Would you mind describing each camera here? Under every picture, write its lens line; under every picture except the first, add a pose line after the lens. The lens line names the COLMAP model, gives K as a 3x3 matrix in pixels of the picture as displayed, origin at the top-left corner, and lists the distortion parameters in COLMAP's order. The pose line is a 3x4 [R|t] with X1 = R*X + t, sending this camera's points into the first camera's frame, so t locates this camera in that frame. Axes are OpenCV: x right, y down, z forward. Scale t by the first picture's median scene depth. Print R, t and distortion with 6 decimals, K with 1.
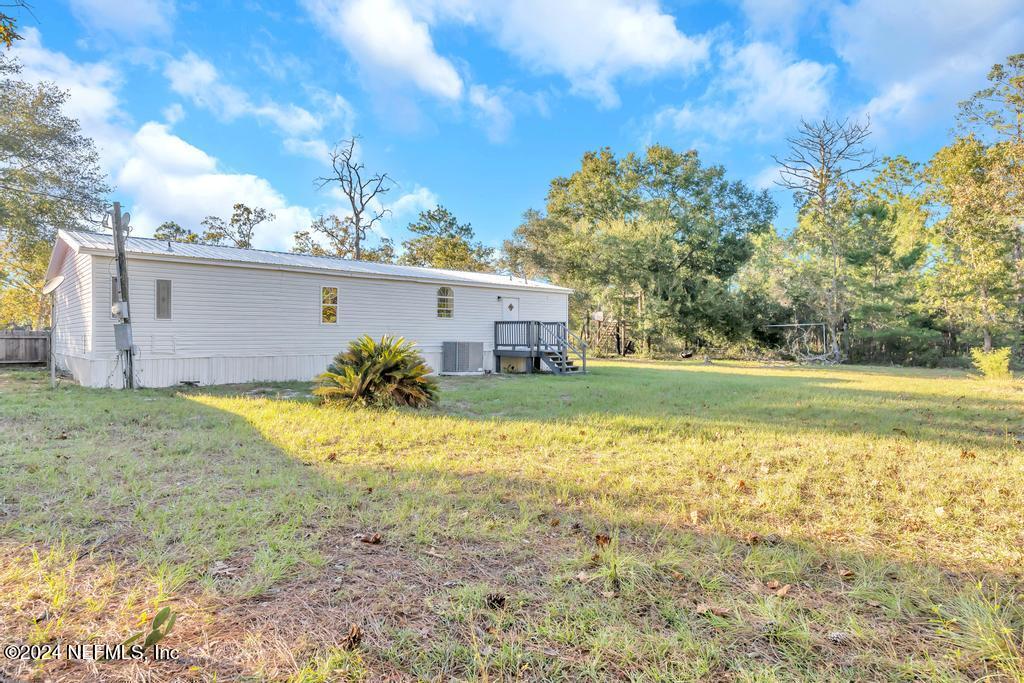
lens RADIAL K [[571.9, 0, 512.0], [0, 571.9, 341.5], [0, 0, 1]] dist [-0.002954, 0.000217]
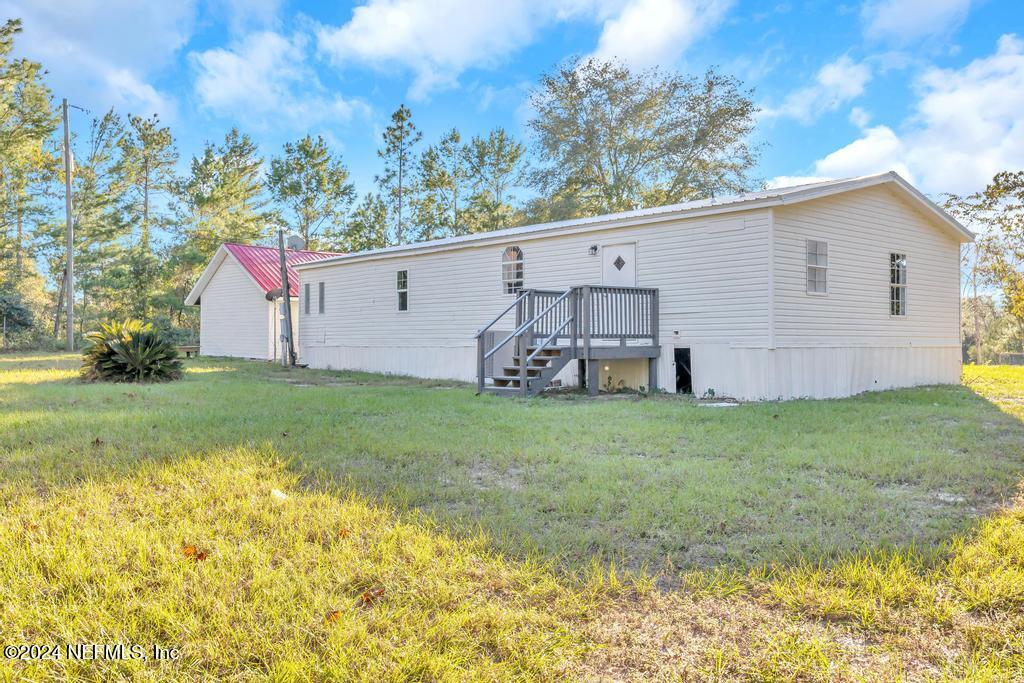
lens RADIAL K [[906.3, 0, 512.0], [0, 906.3, 341.5], [0, 0, 1]] dist [0.000720, 0.000051]
pose [[-0.034782, -0.000595, -0.999395, 0.874065], [-0.006566, 0.999978, -0.000367, 0.012164], [0.999373, 0.006549, -0.034785, 0.996848]]
